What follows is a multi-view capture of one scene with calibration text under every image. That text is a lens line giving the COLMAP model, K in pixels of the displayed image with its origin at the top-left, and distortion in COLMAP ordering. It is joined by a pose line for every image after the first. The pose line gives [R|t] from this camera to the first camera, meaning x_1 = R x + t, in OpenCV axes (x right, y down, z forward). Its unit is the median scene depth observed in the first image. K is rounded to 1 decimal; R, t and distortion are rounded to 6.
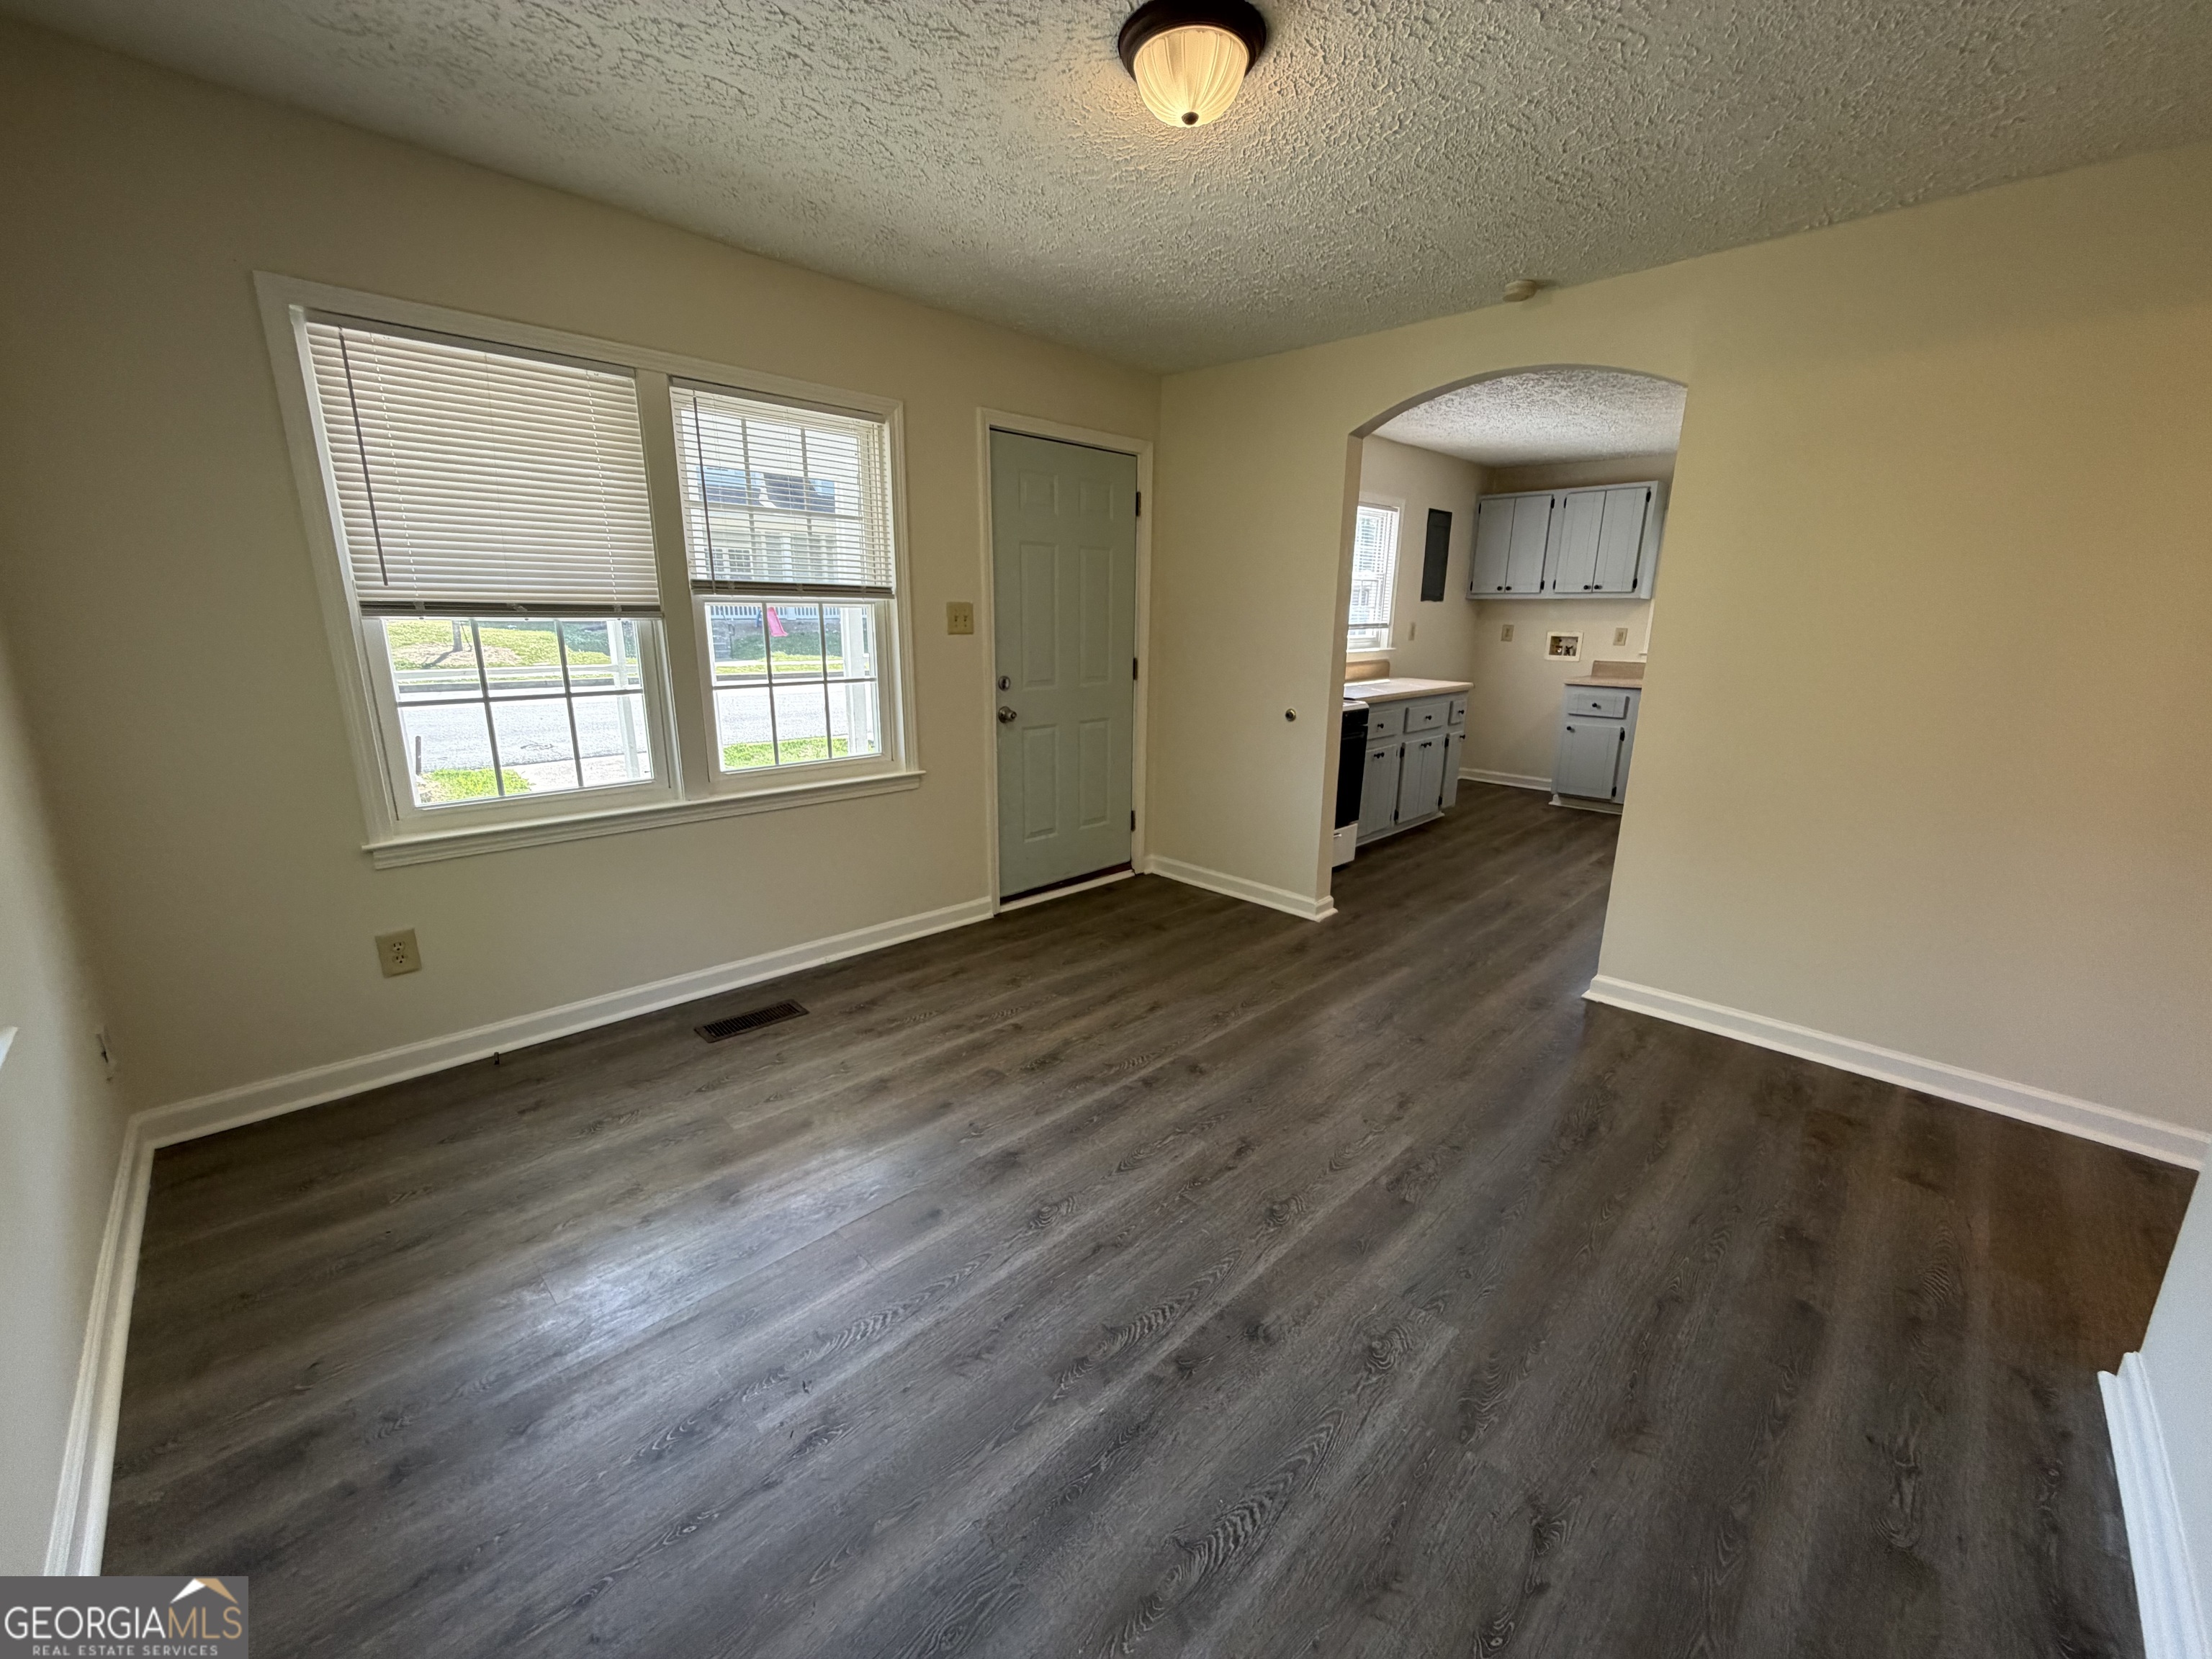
lens RADIAL K [[884.4, 0, 1101.2], [0, 884.4, 825.7], [0, 0, 1]] dist [0.001157, 0.000007]
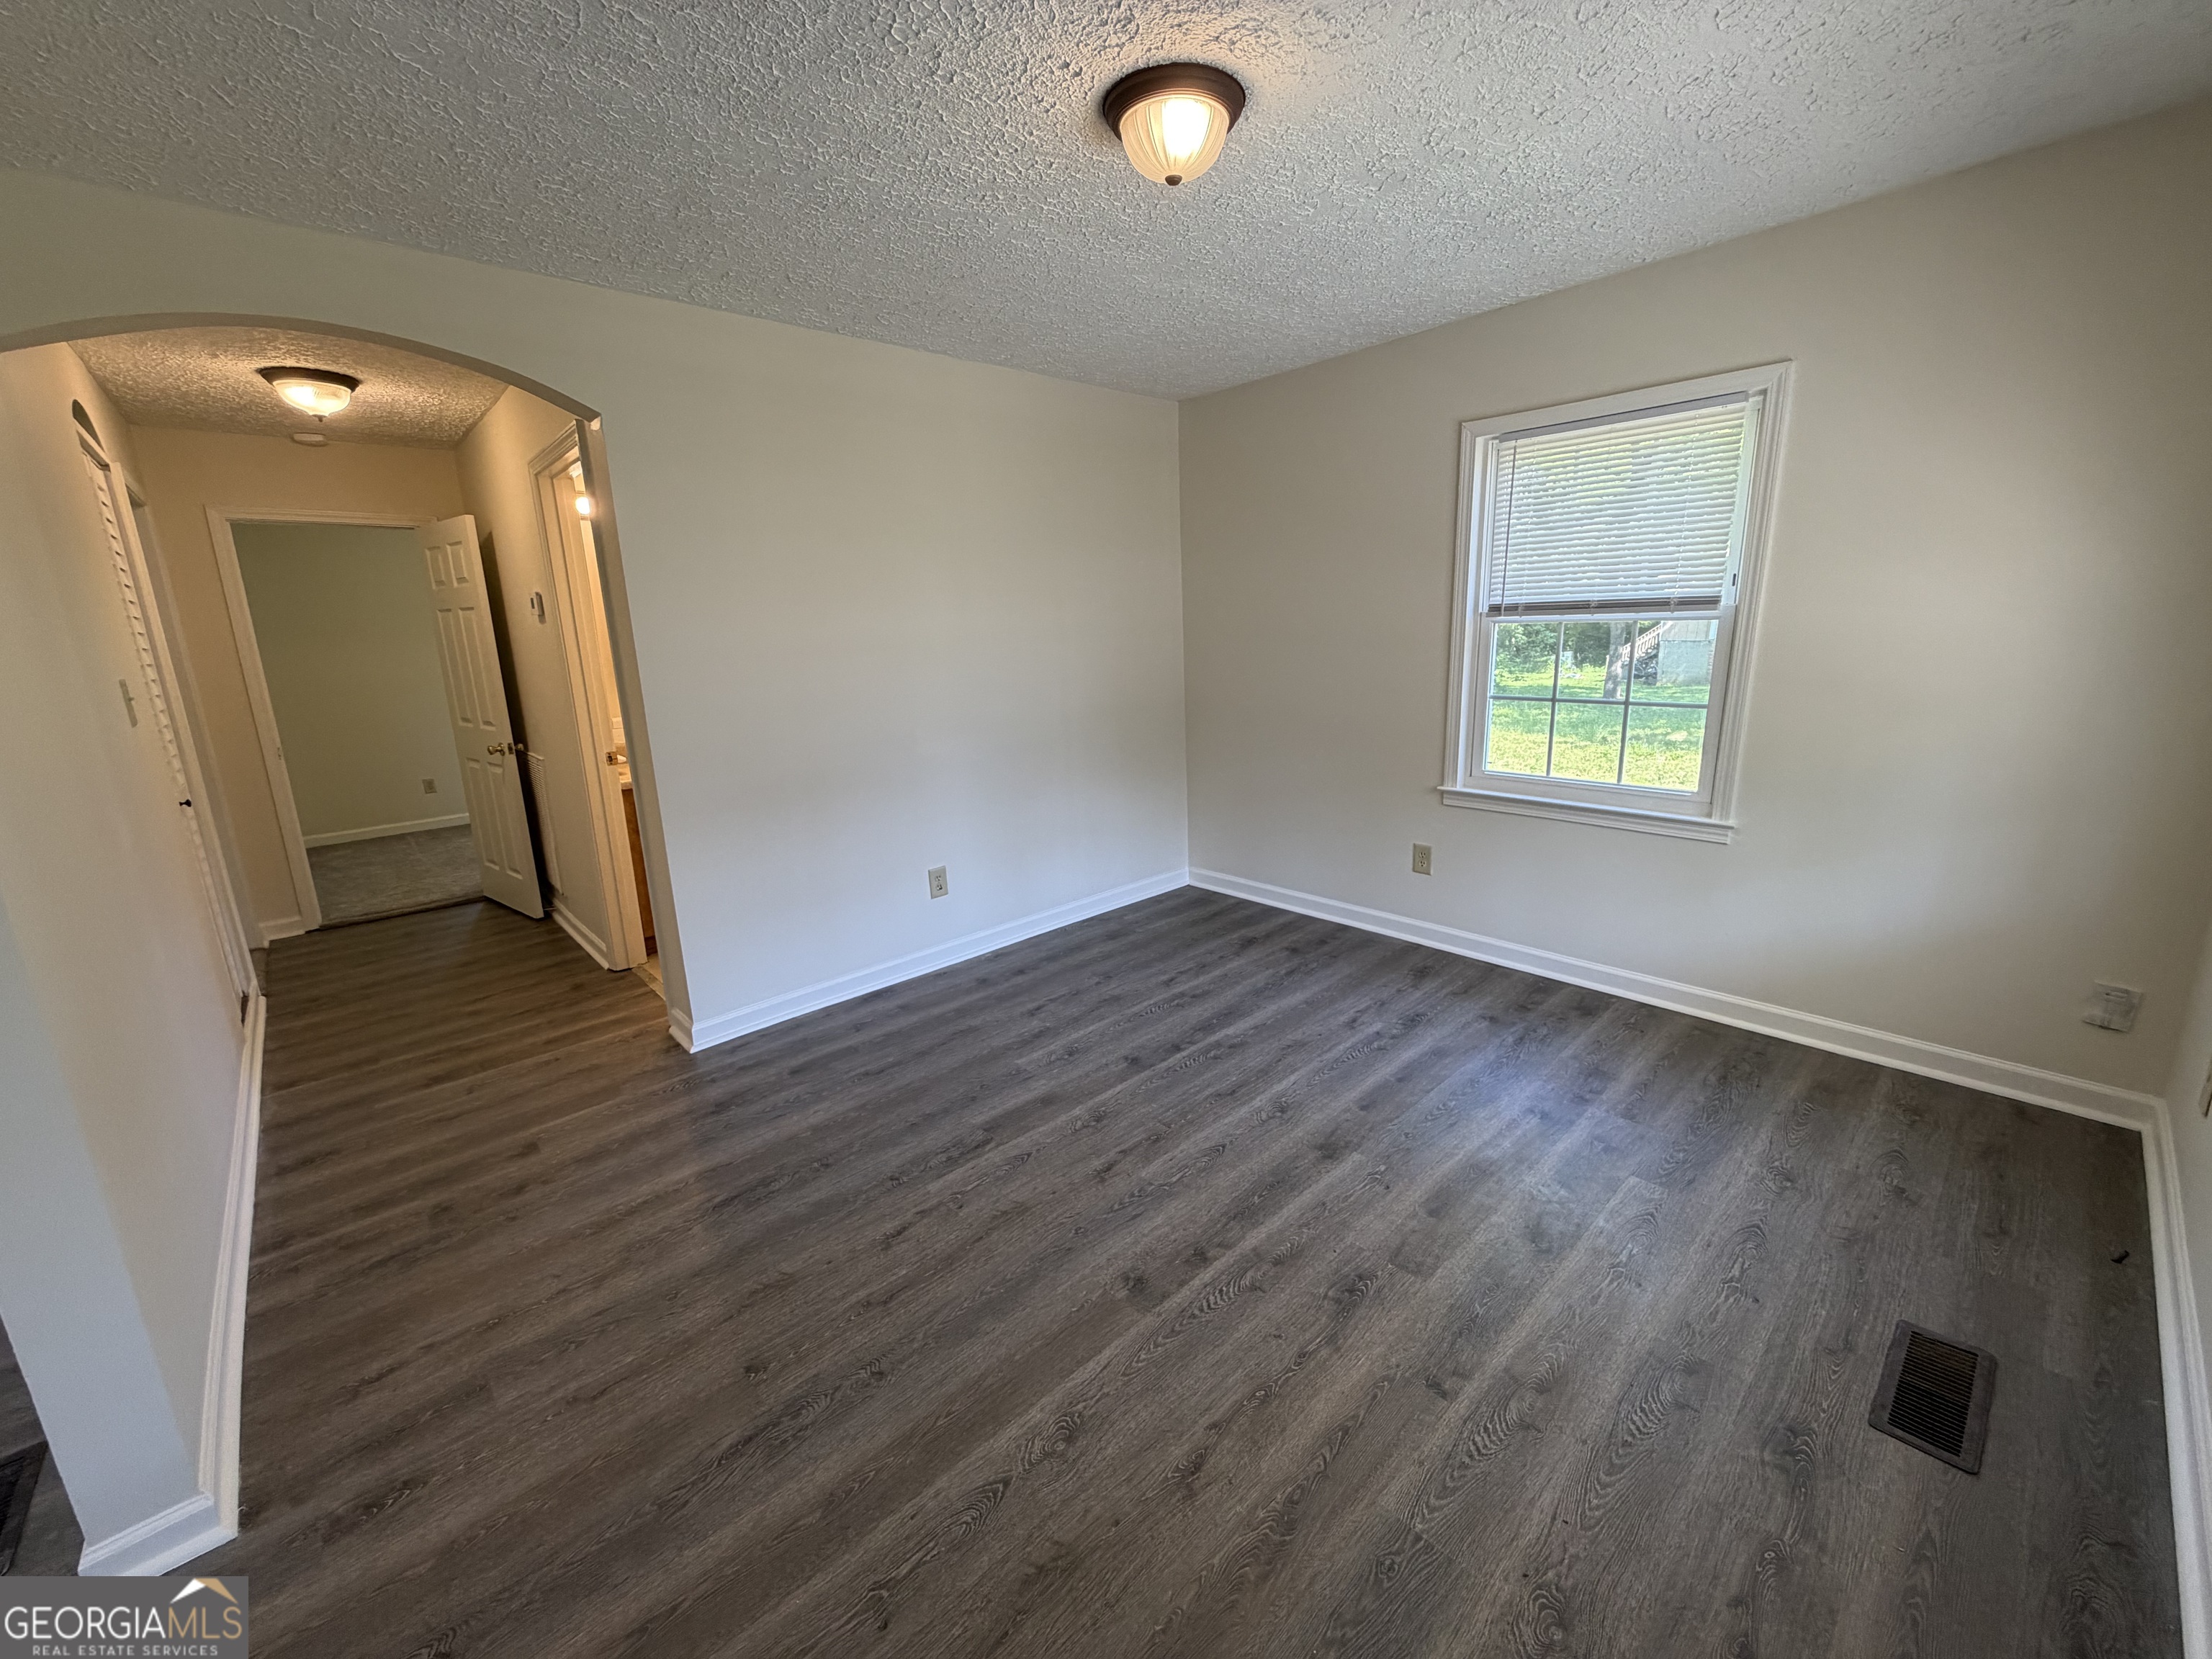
lens RADIAL K [[884.4, 0, 1099.4], [0, 884.4, 827.7], [0, 0, 1]] dist [0.001157, 0.000007]
pose [[-0.998802, 0.011560, 0.047555, 0.096115], [0.031653, 0.893690, 0.447567, -0.378300], [-0.037326, 0.448536, -0.892985, 1.465811]]
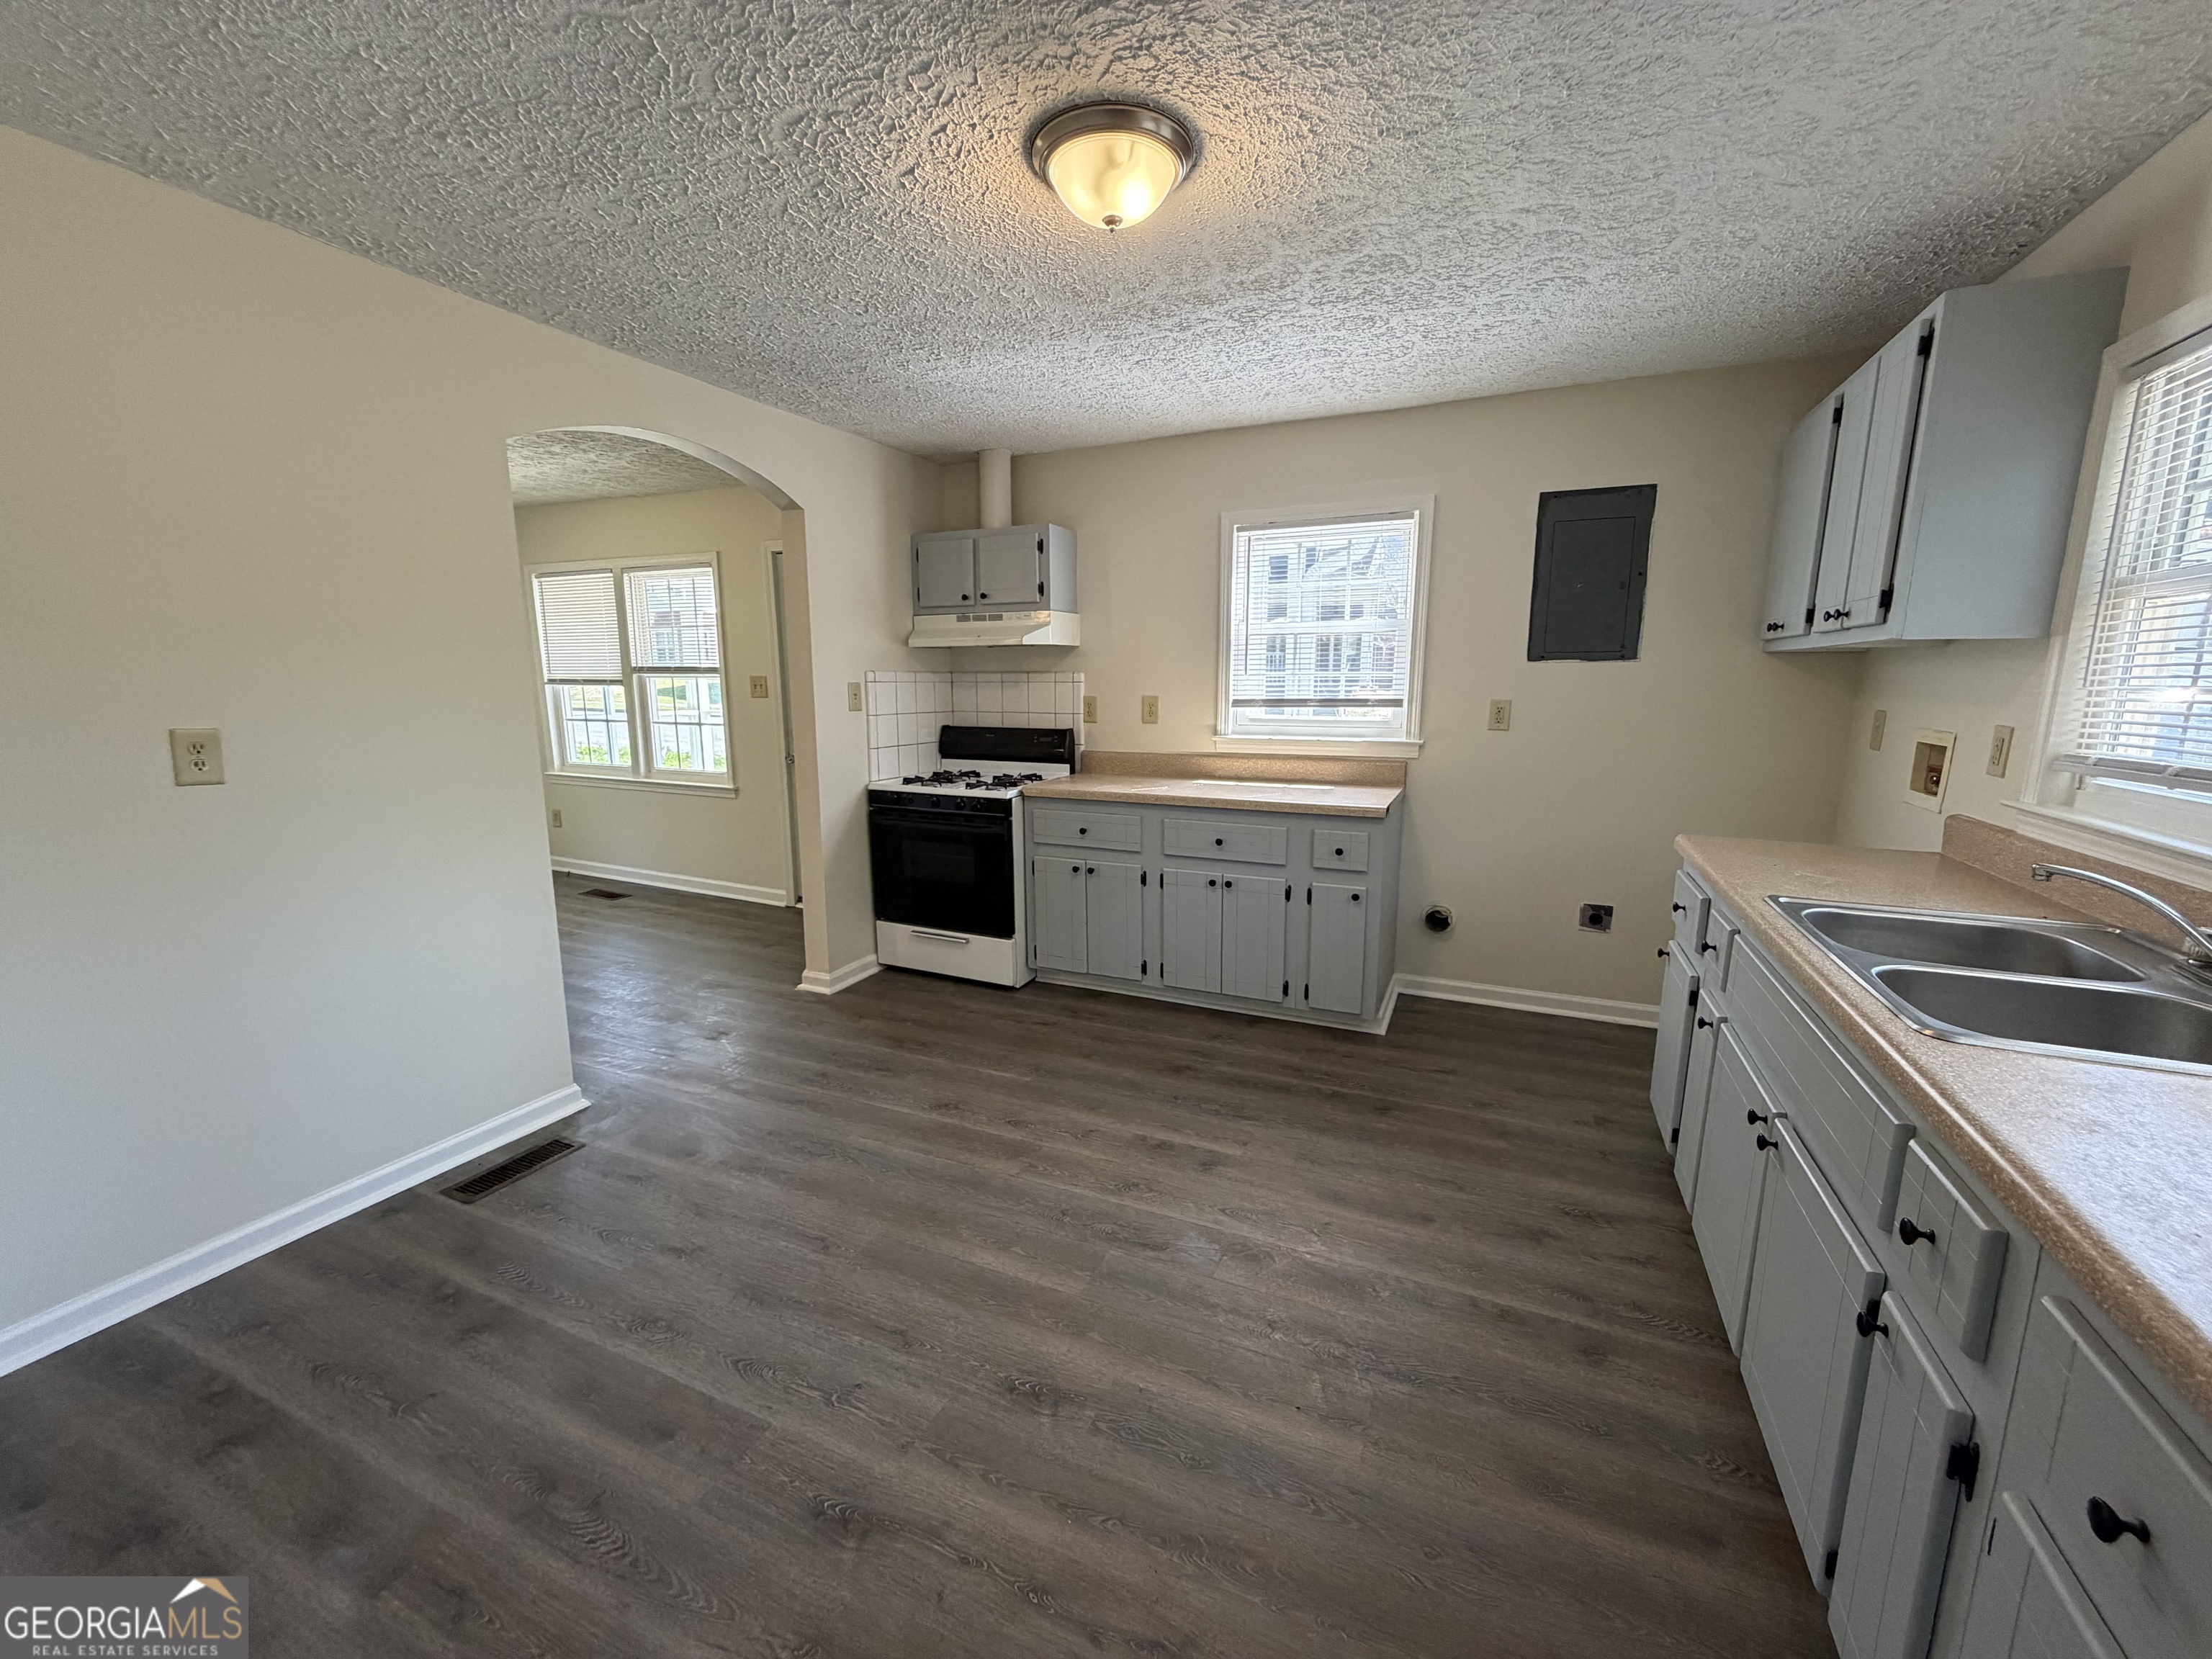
lens RADIAL K [[884.4, 0, 1101.3], [0, 884.4, 831.4], [0, 0, 1]] dist [0.001157, 0.000007]
pose [[0.347669, 0.153838, -0.924911, 1.862498], [-0.219482, 0.972394, 0.079234, -0.322635], [0.911567, 0.175454, 0.371835, 1.350428]]
